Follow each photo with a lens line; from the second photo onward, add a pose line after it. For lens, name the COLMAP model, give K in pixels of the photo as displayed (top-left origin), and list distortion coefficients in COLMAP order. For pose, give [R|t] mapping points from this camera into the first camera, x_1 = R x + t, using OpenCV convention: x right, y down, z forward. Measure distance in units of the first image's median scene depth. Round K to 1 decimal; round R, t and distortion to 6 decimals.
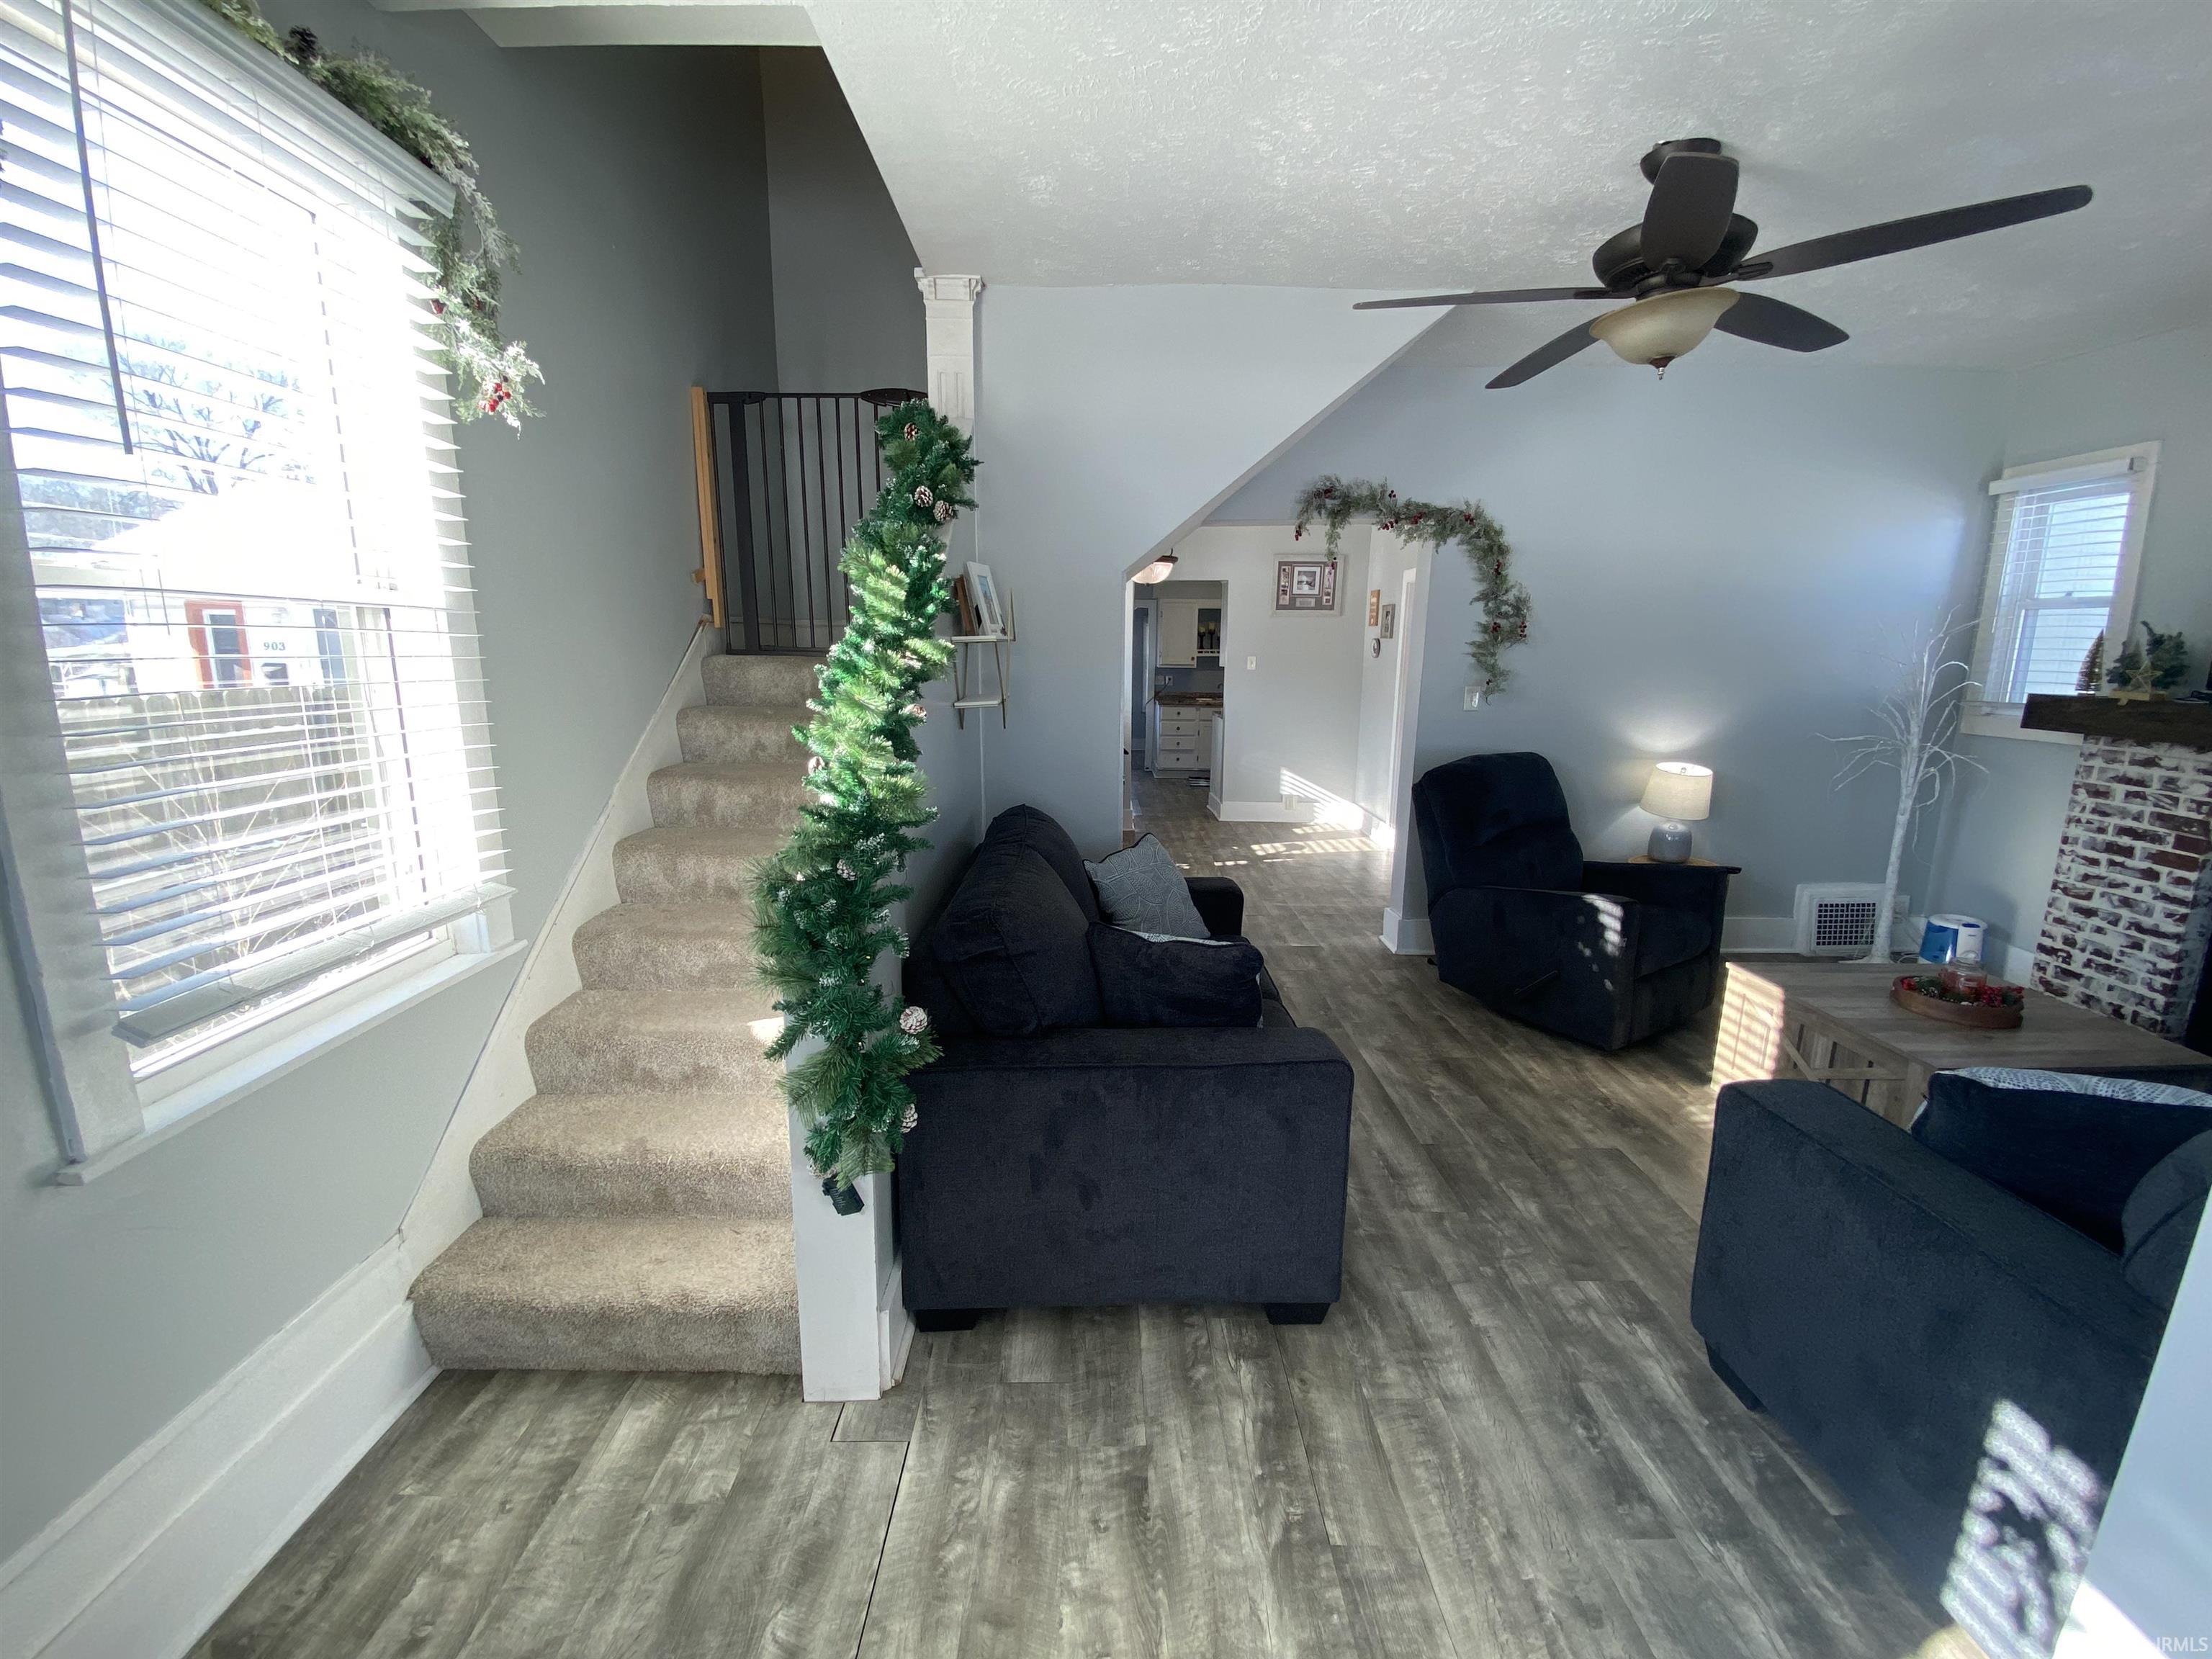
lens RADIAL K [[881.8, 0, 1109.4], [0, 881.8, 831.6], [0, 0, 1]] dist [0.025269, -0.024315]
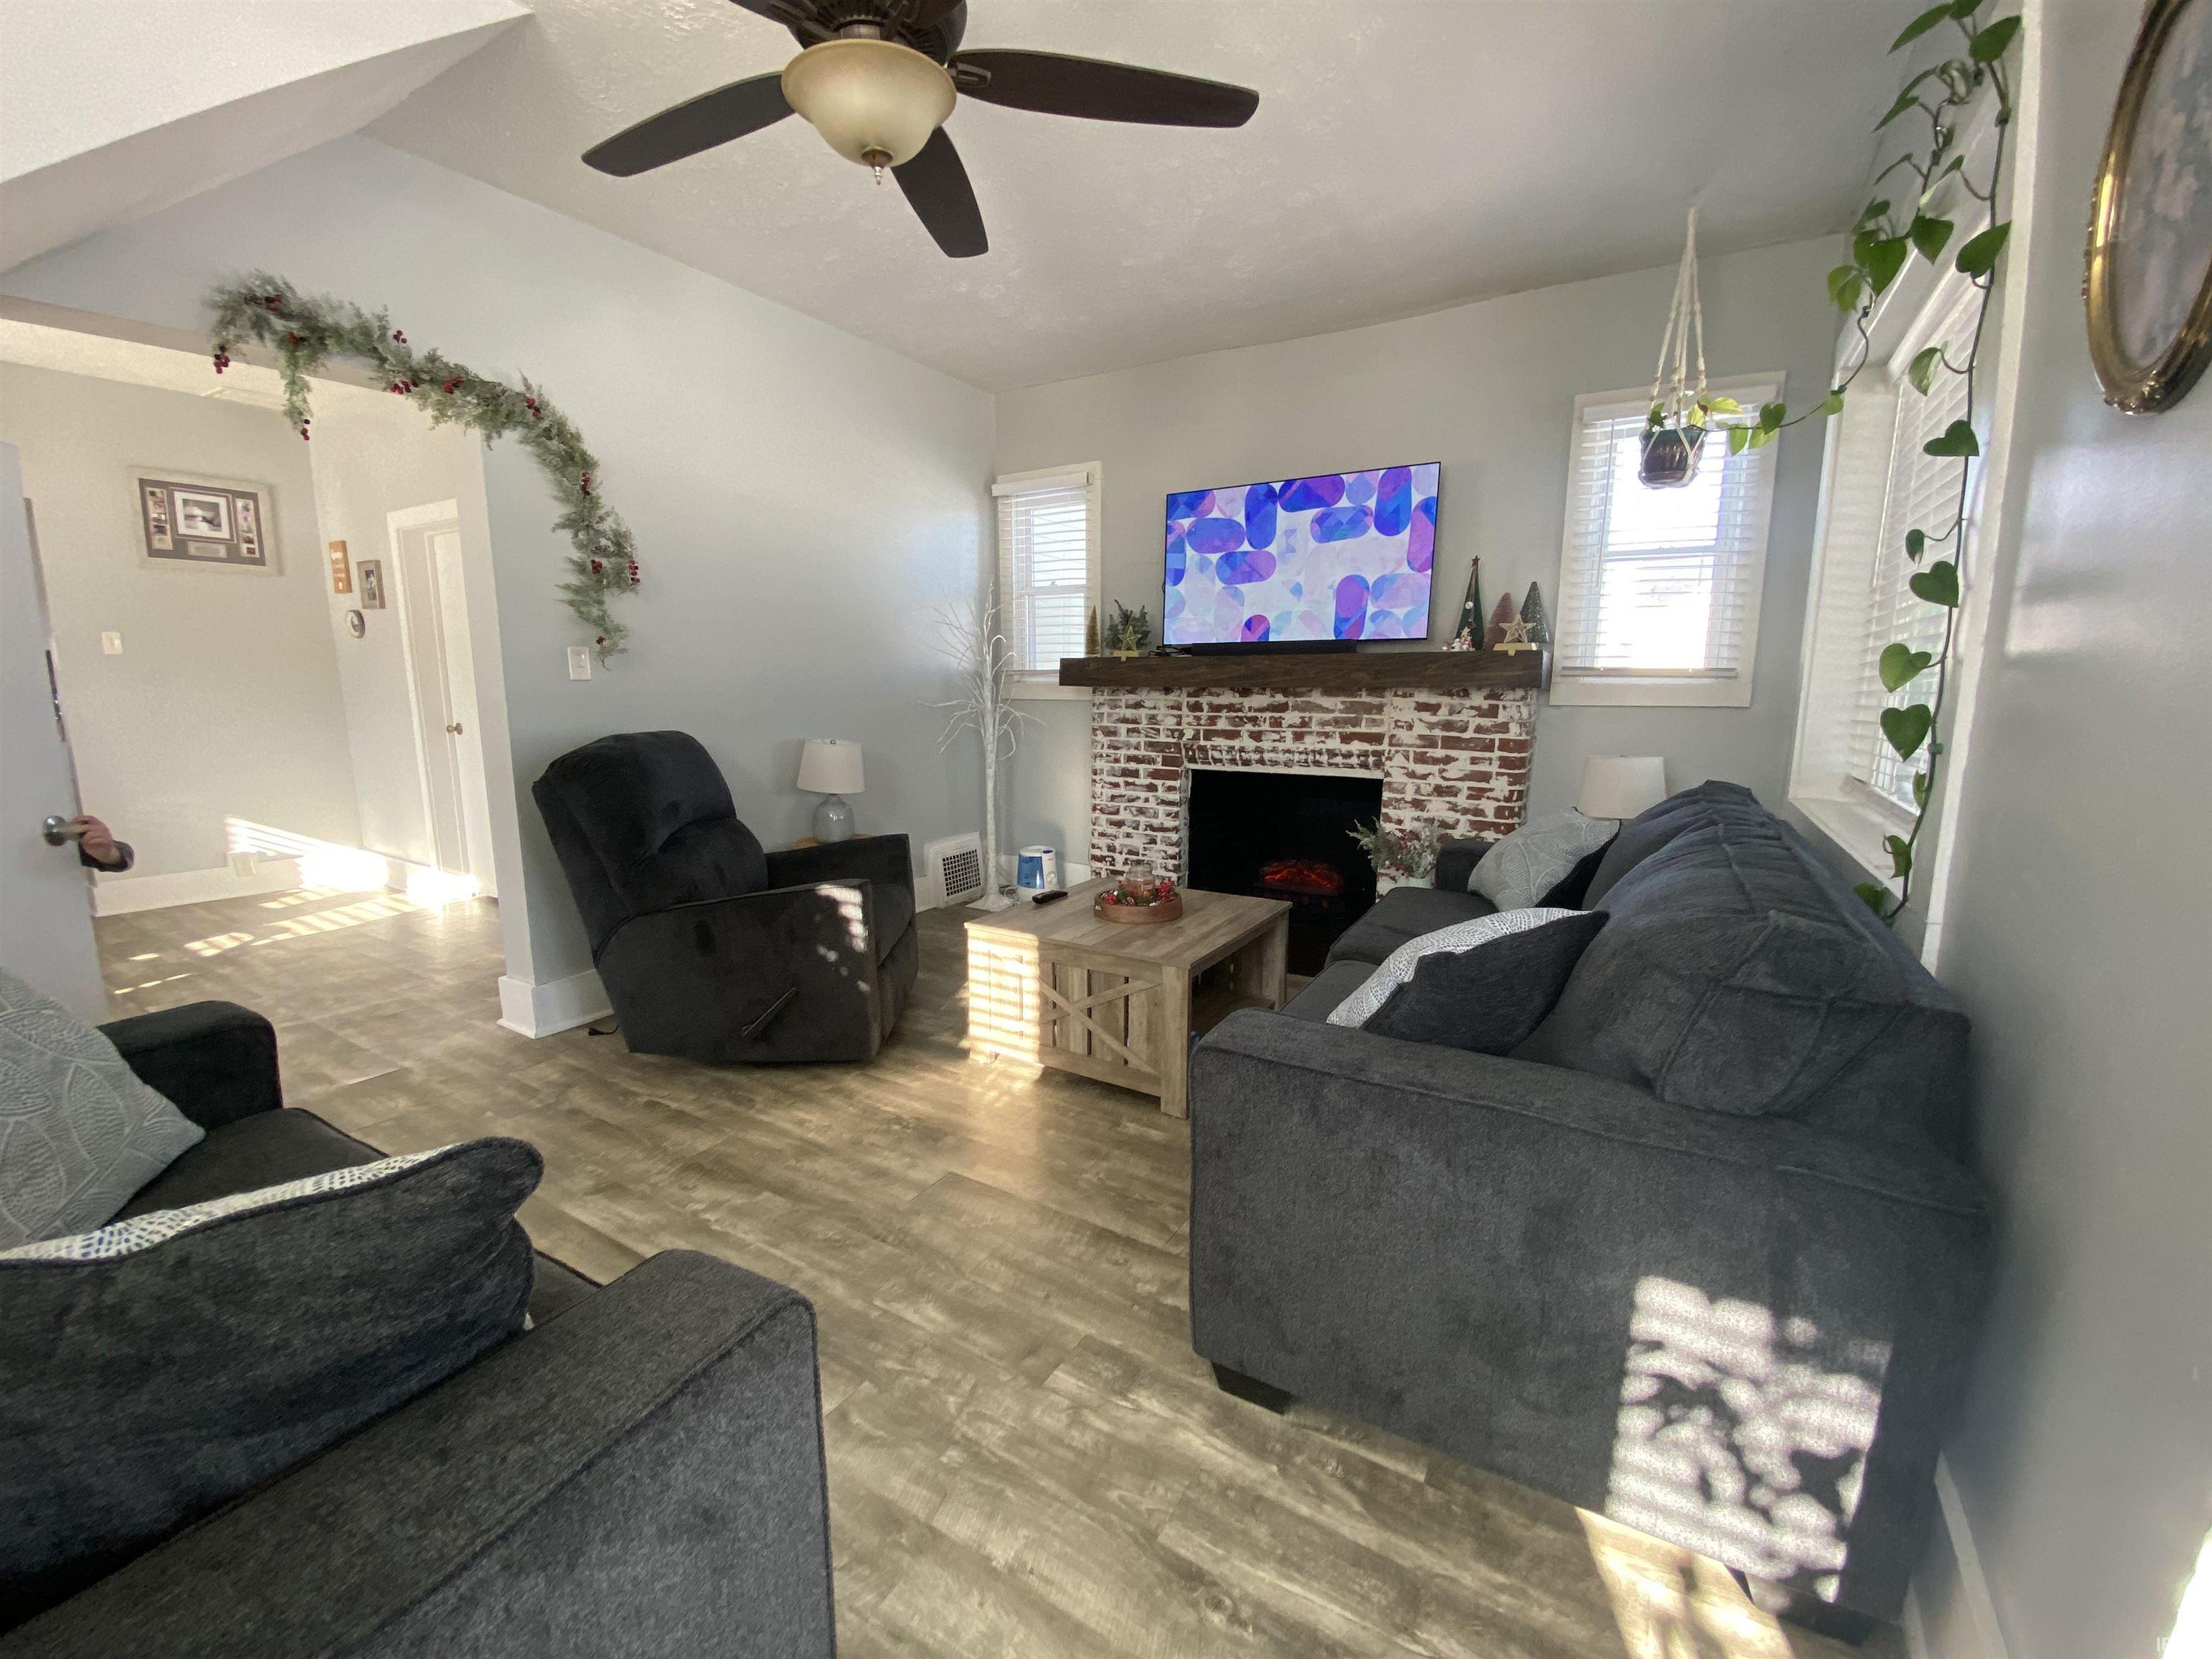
lens RADIAL K [[881.8, 0, 1109.4], [0, 881.8, 831.6], [0, 0, 1]] dist [0.025269, -0.024315]
pose [[0.524180, -0.148658, 0.838532, 0.004608], [0.167695, 0.983385, 0.069510, 0.009885], [-0.834934, 0.104182, 0.540400, 0.306878]]
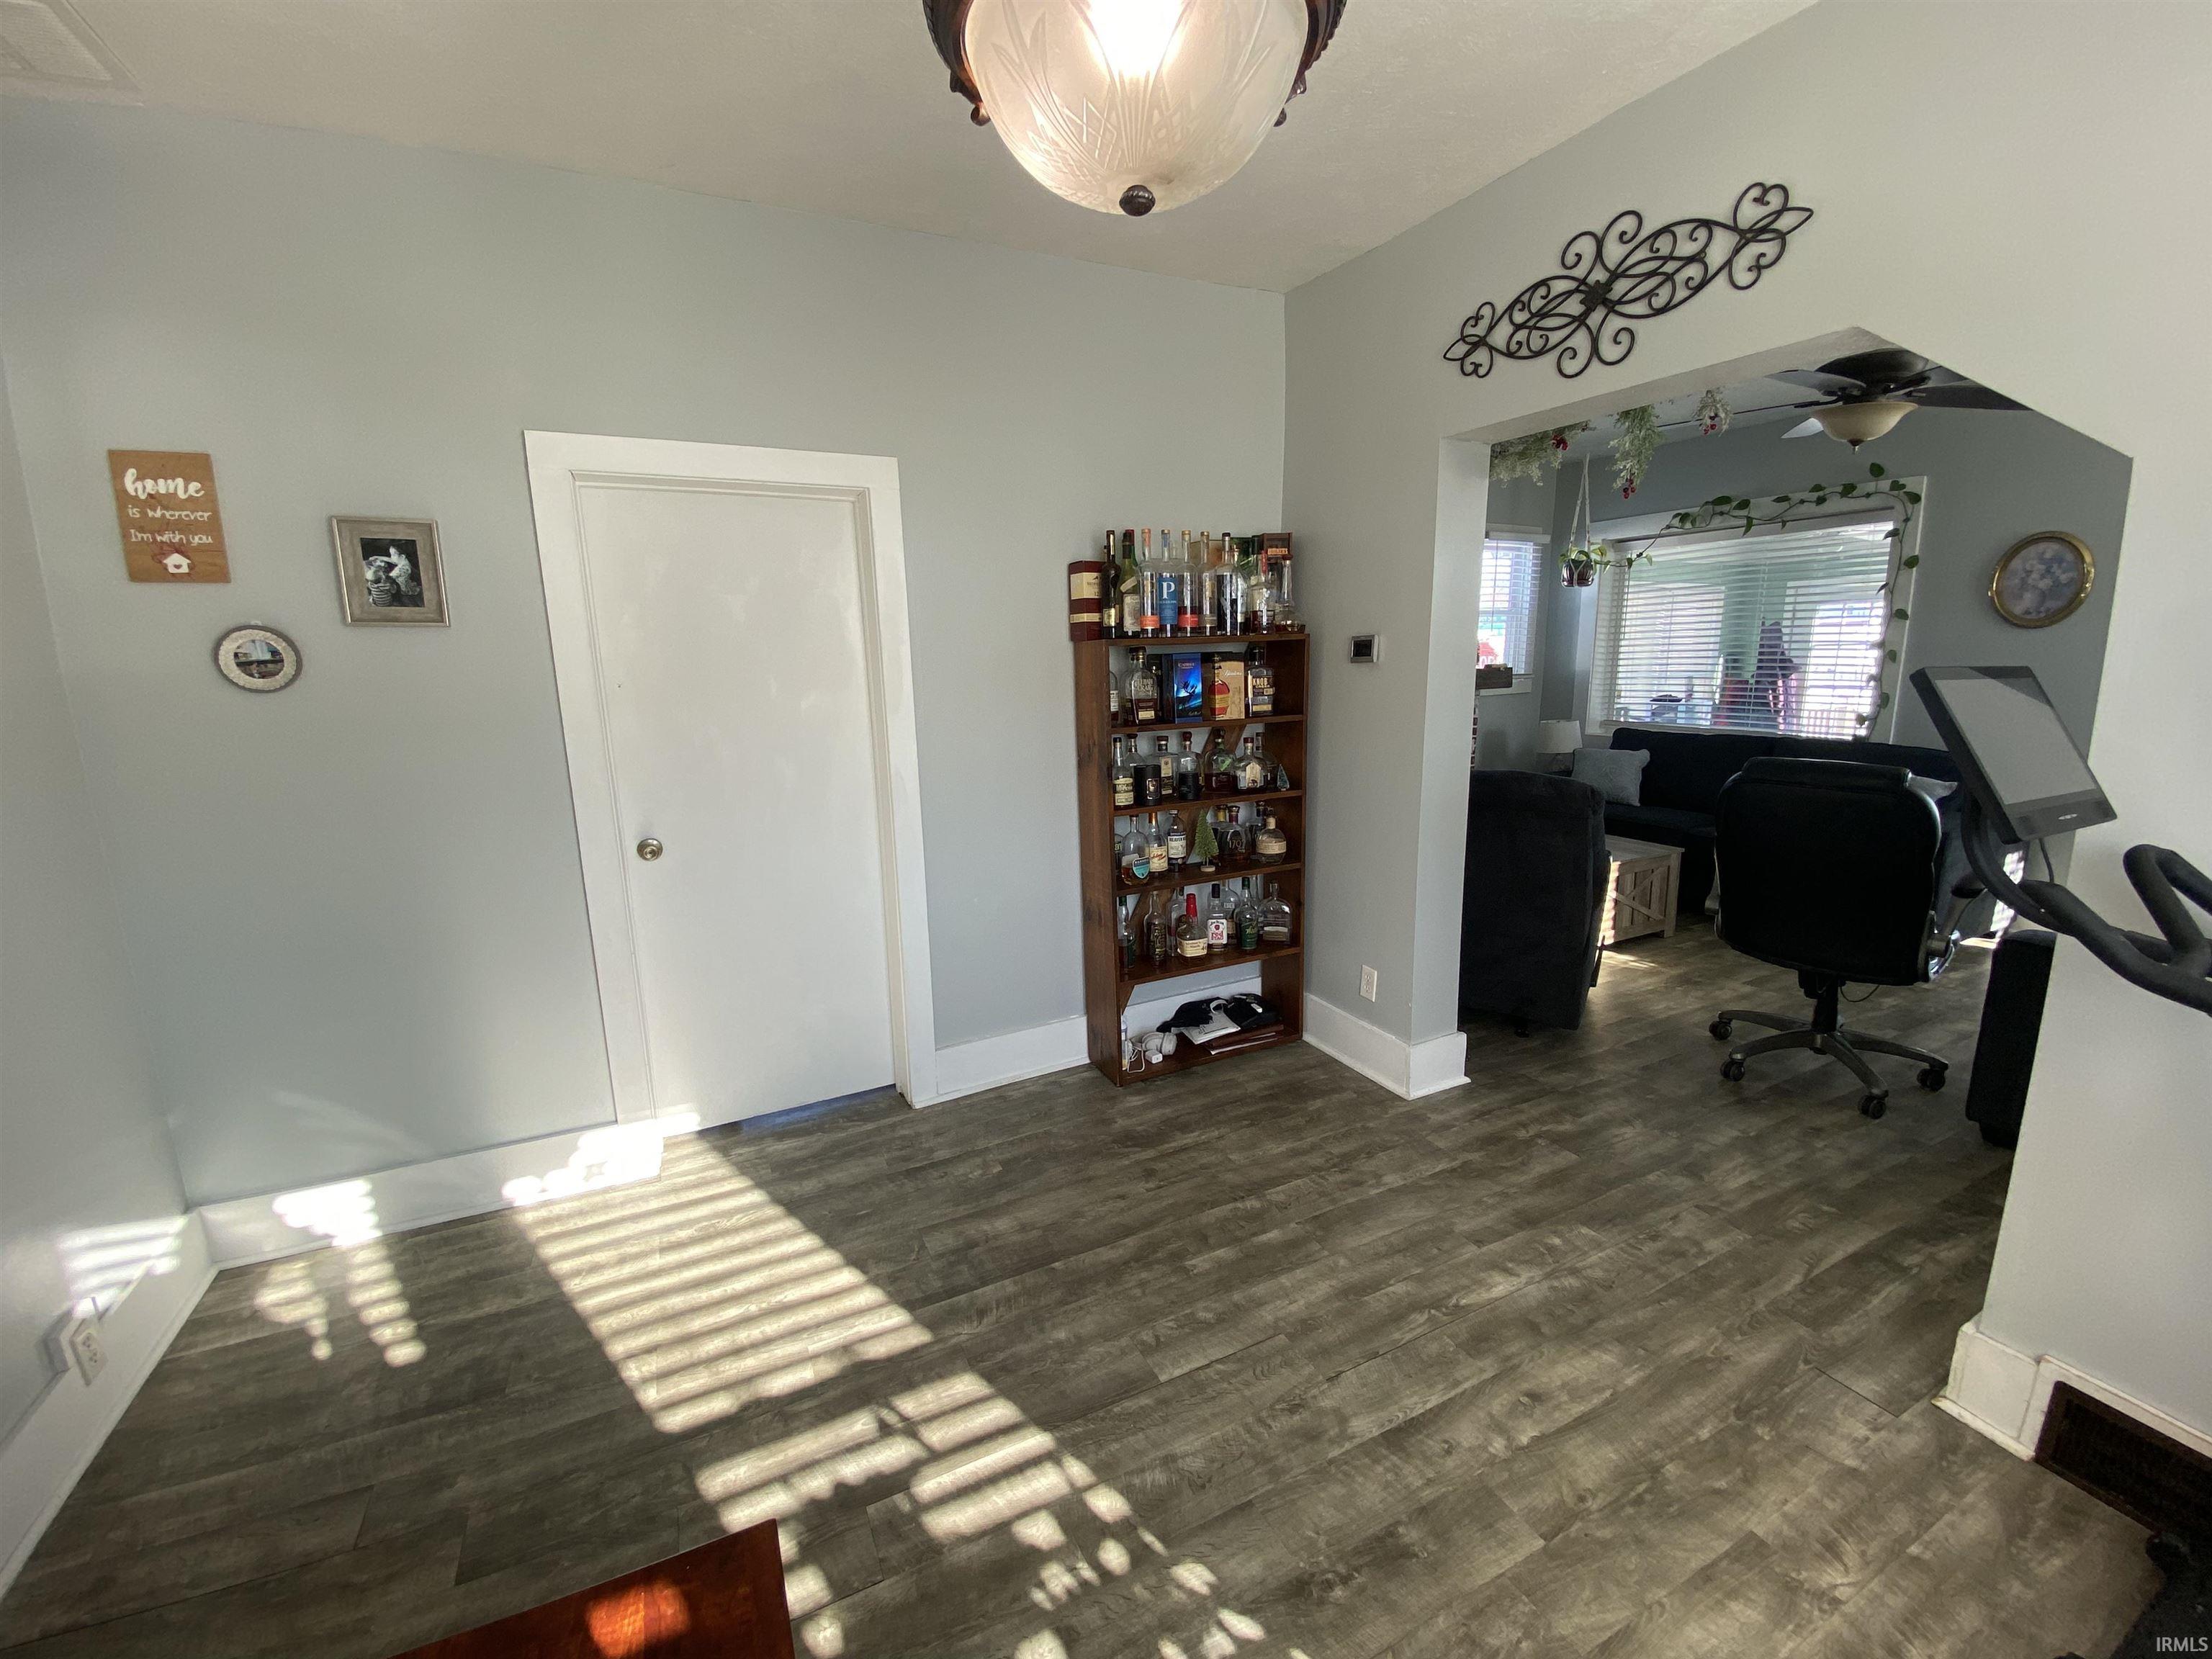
lens RADIAL K [[881.8, 0, 1109.4], [0, 881.8, 831.6], [0, 0, 1]] dist [0.025269, -0.024315]
pose [[-0.424324, -0.177360, 0.887971, -0.186483], [0.195297, 0.939626, 0.281002, -0.387303], [-0.884199, 0.292654, -0.364068, 1.875299]]
